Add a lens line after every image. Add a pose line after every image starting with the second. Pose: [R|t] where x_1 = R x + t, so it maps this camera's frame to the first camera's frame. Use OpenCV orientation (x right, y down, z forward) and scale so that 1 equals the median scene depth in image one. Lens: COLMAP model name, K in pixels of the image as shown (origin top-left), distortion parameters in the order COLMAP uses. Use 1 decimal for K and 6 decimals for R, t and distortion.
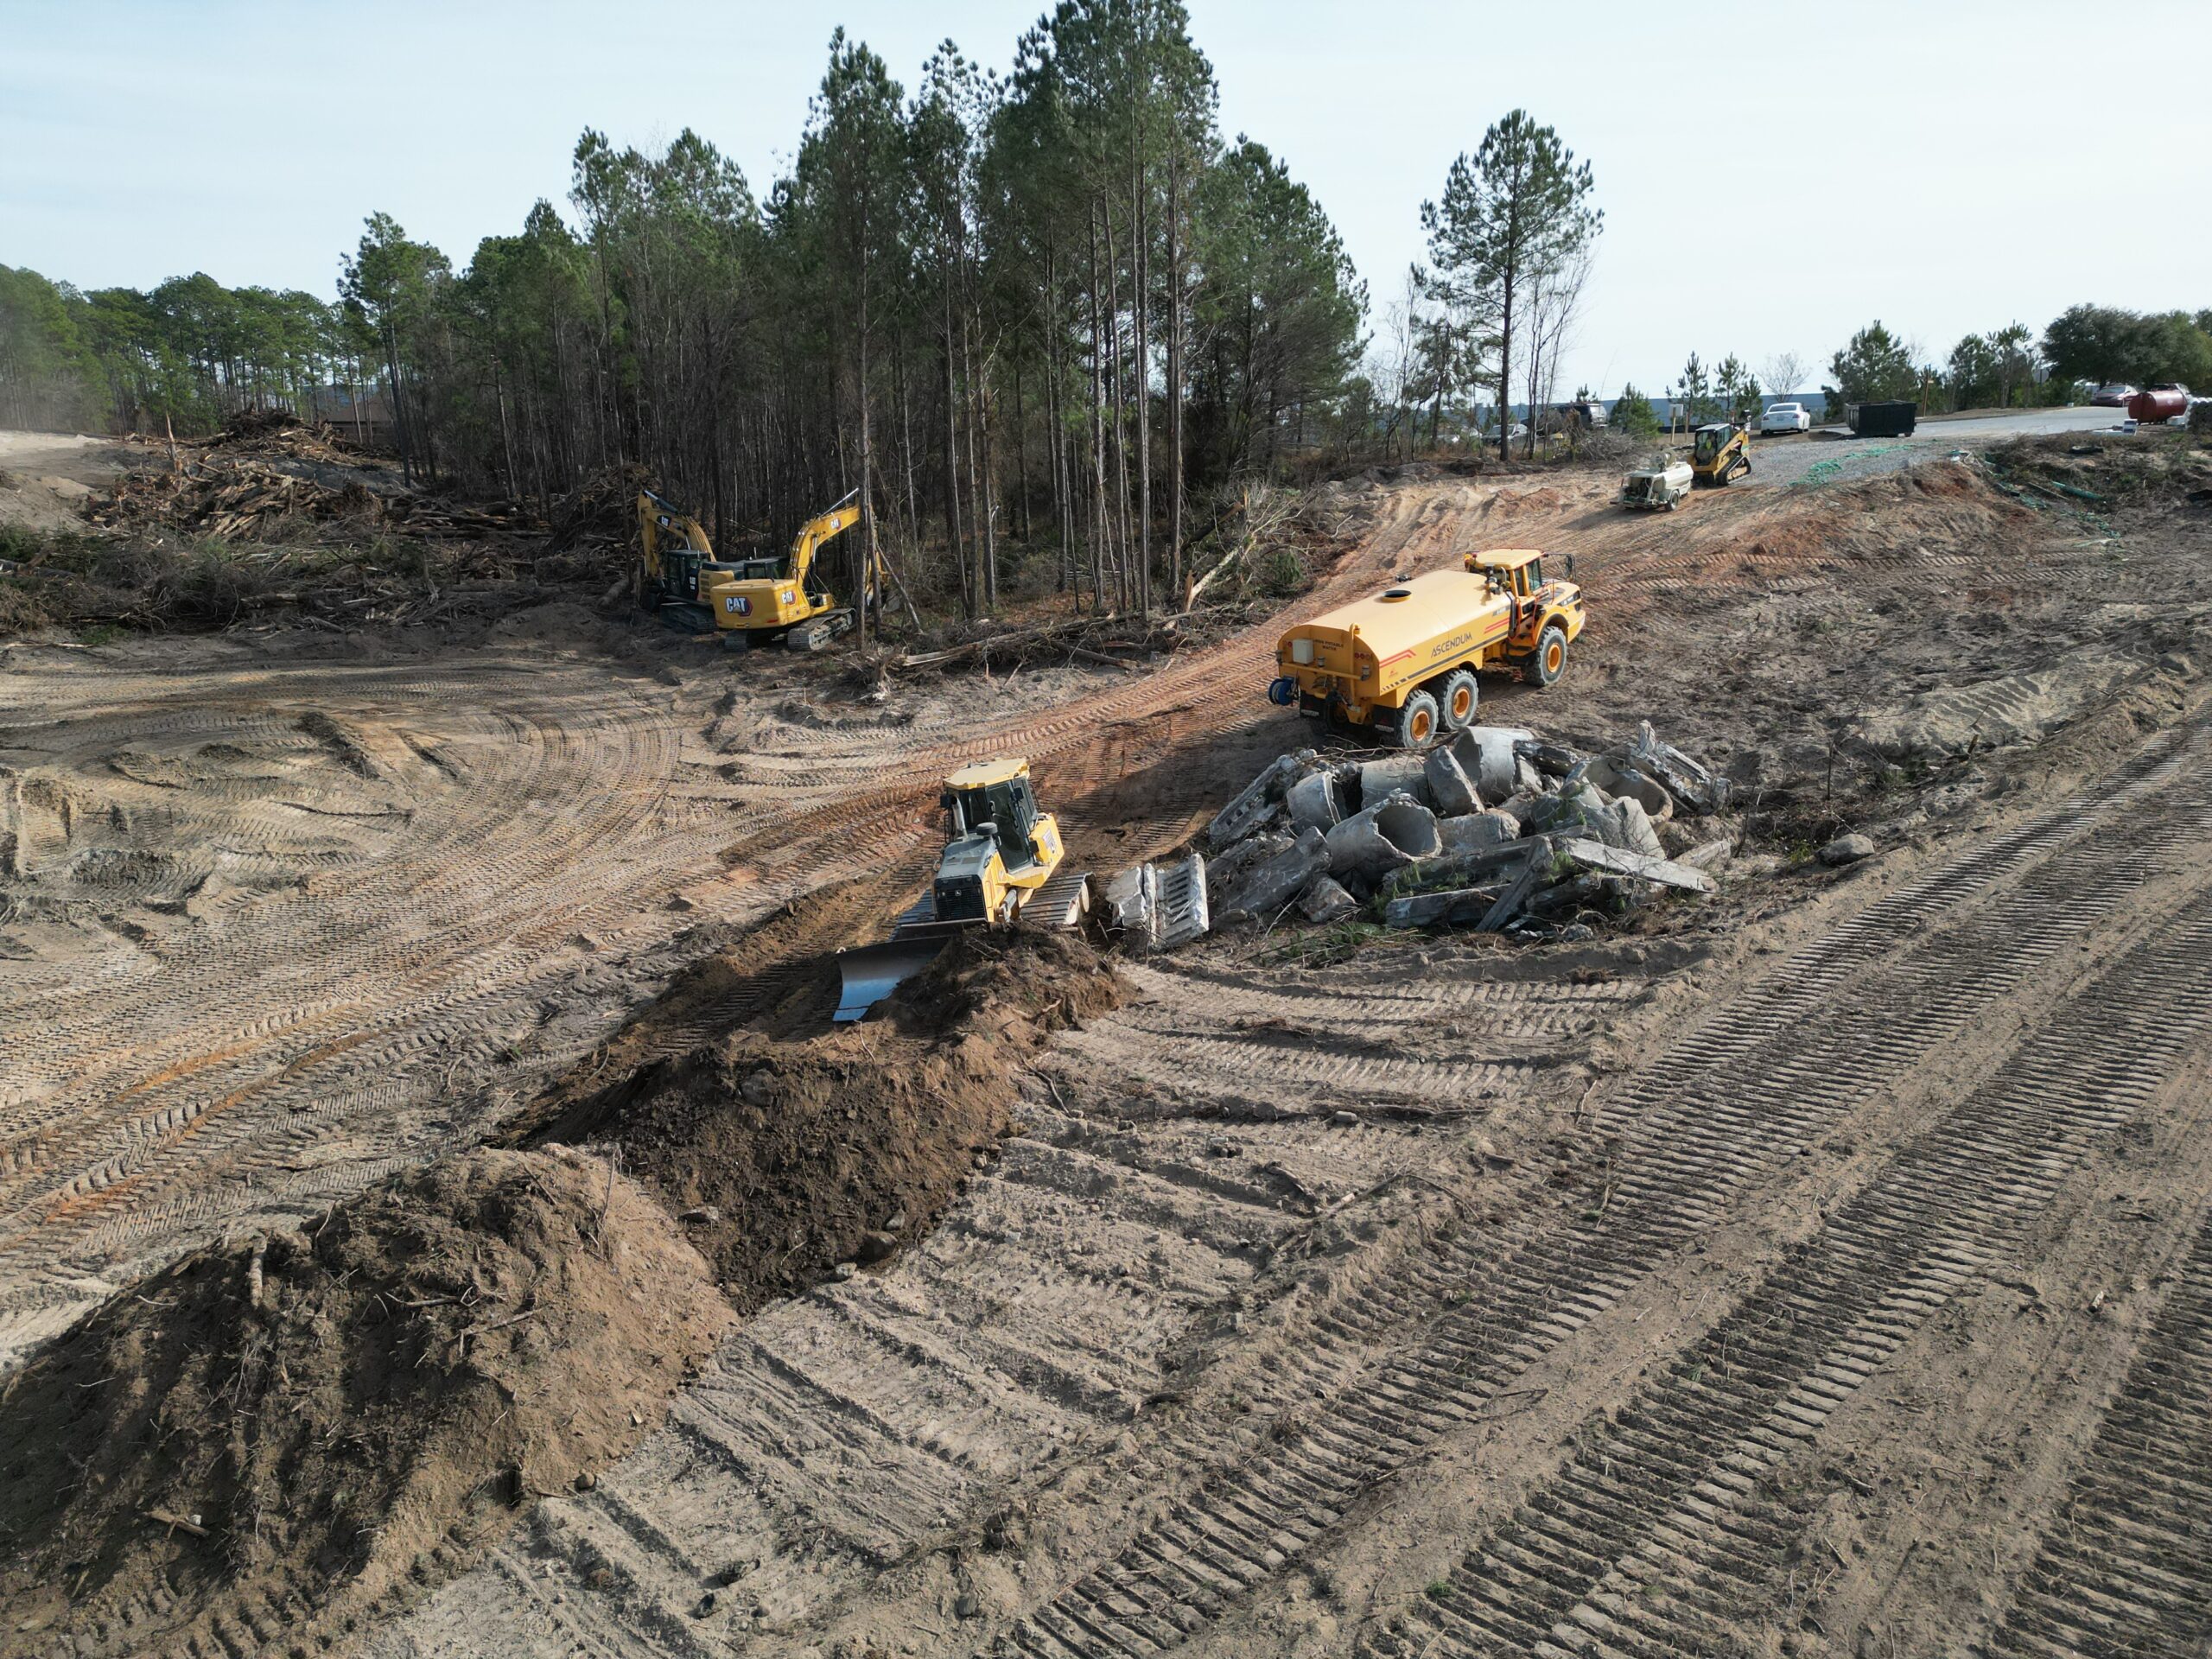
lens RADIAL K [[1548.8, 0, 1106.0], [0, 1548.8, 829.5], [0, 0, 1]] dist [0.073854, -0.070858]
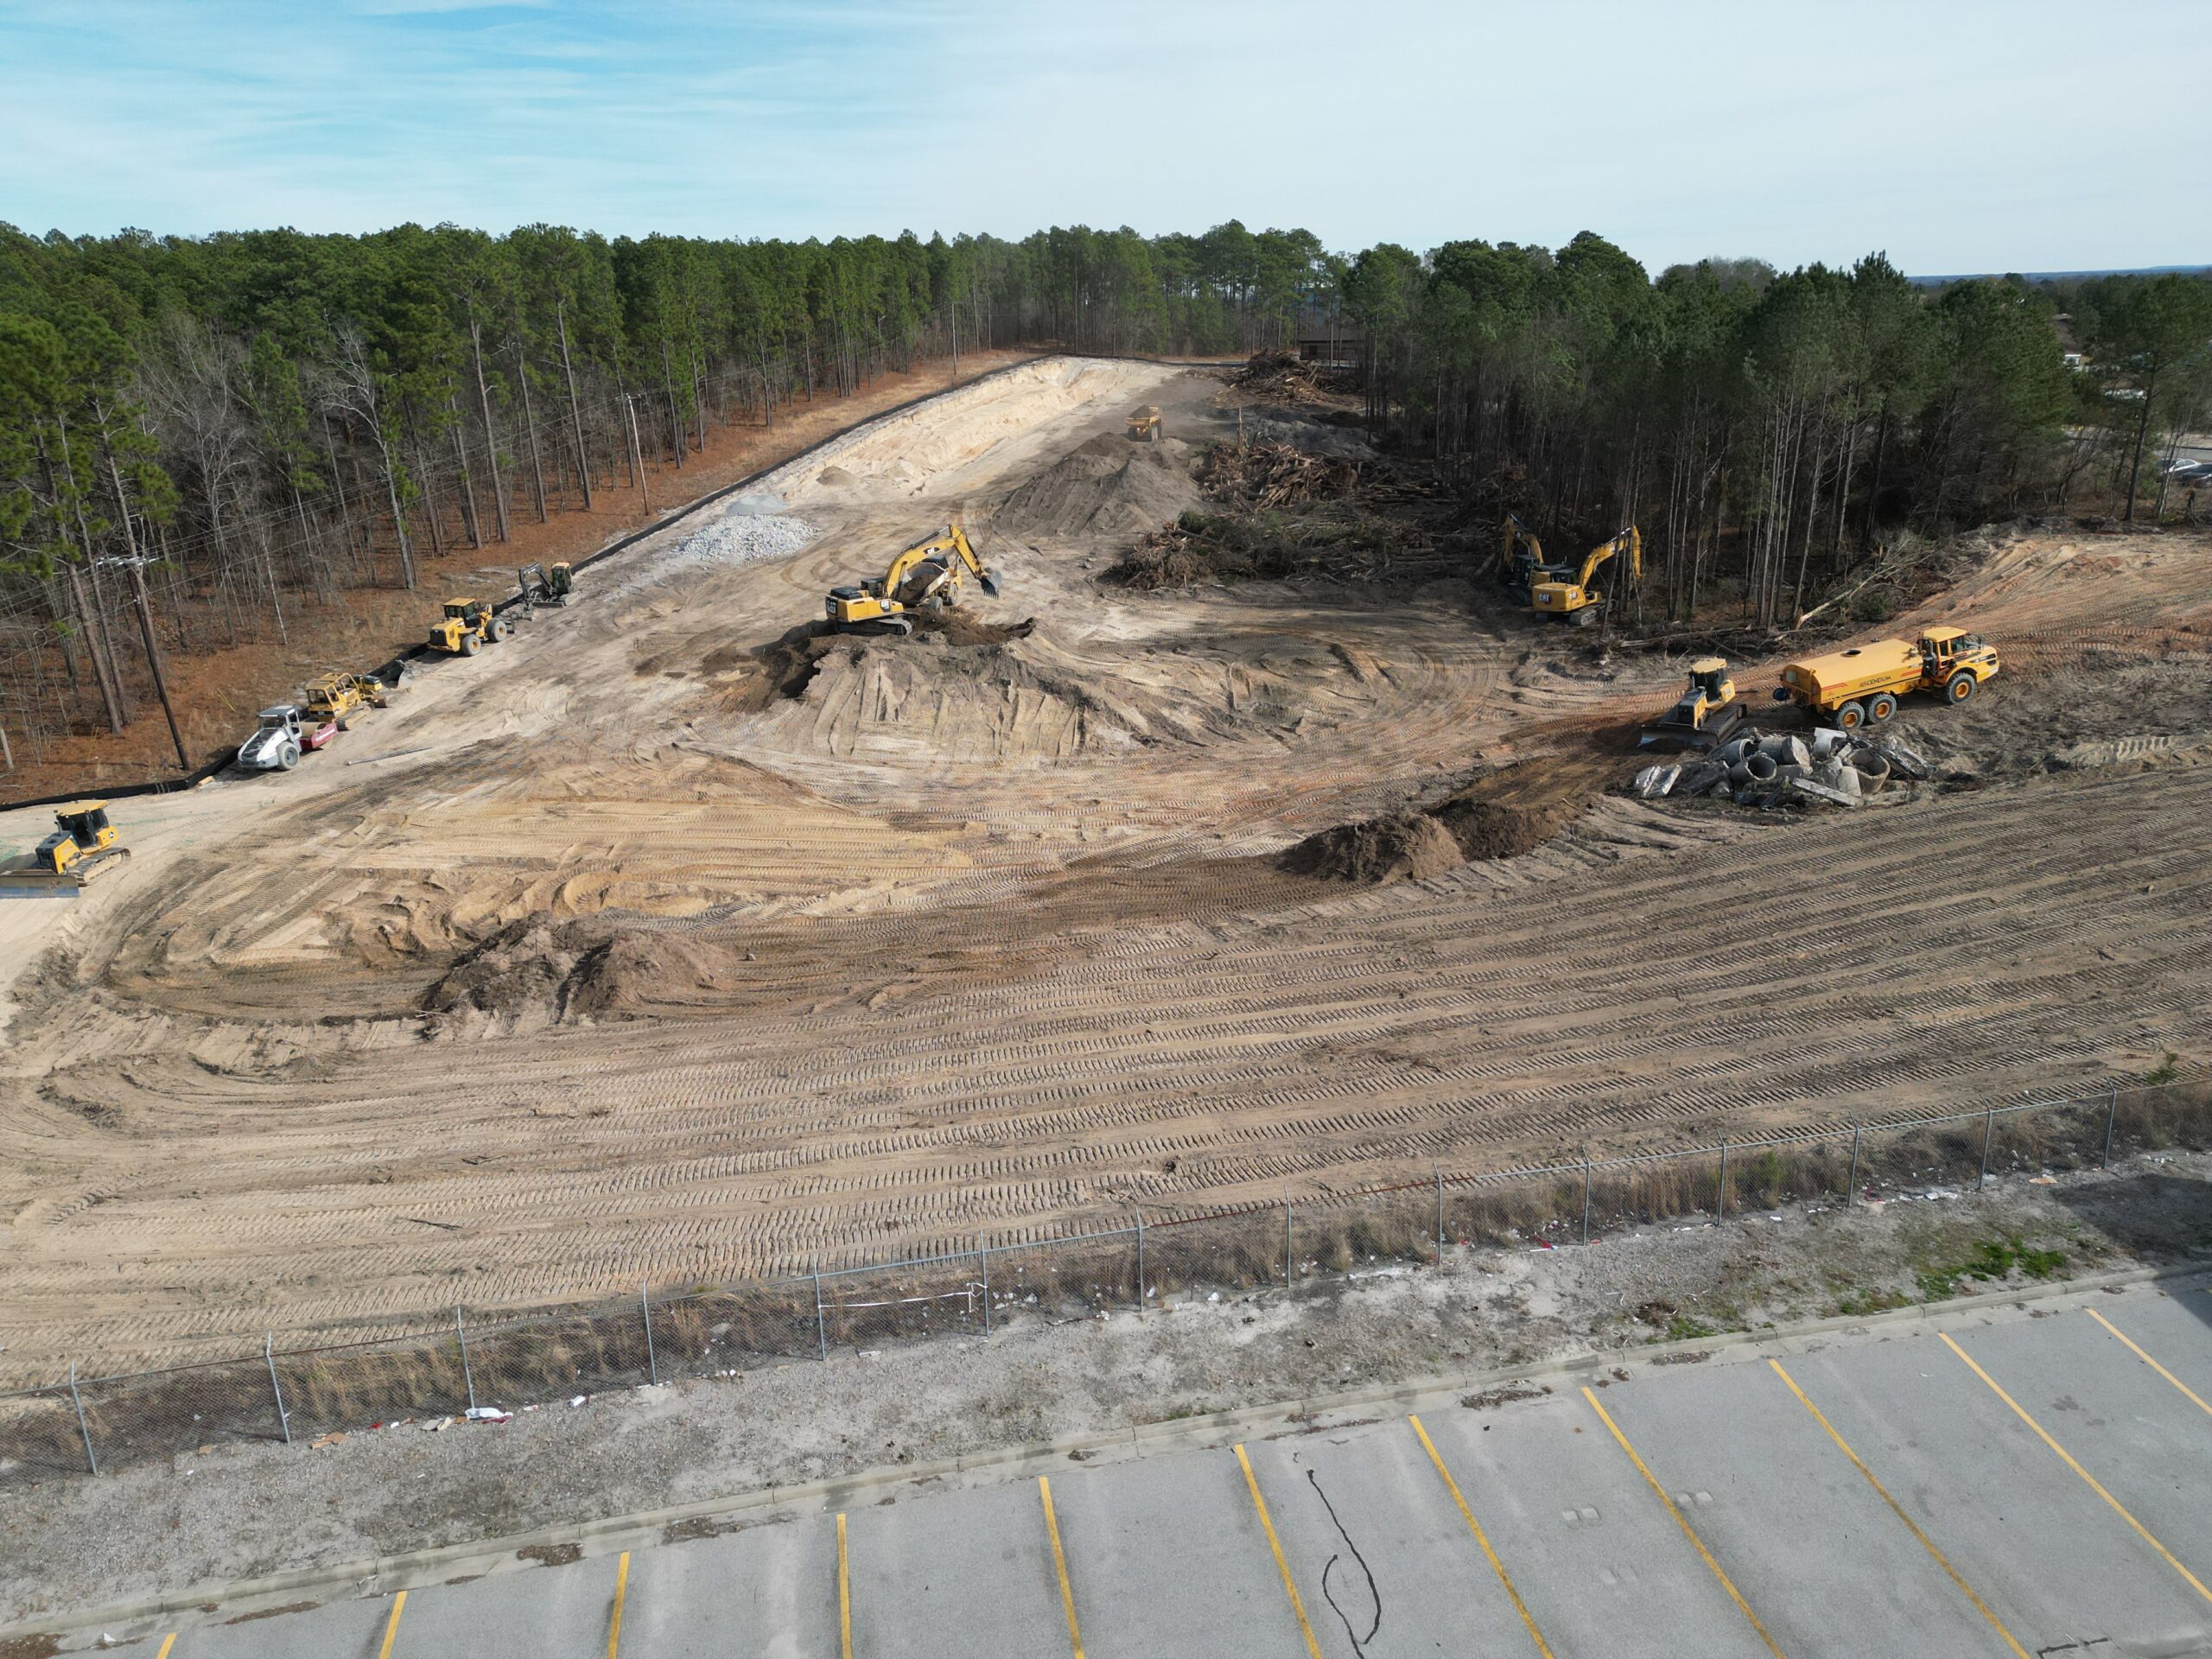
lens RADIAL K [[1525.4, 0, 1097.4], [0, 1525.4, 886.9], [0, 0, 1]] dist [0.101137, -0.285917]
pose [[0.849308, 0.183613, -0.494937, 0.372811], [-0.114730, 0.979353, 0.166447, -0.068593], [0.515280, -0.084581, 0.852838, -1.149831]]
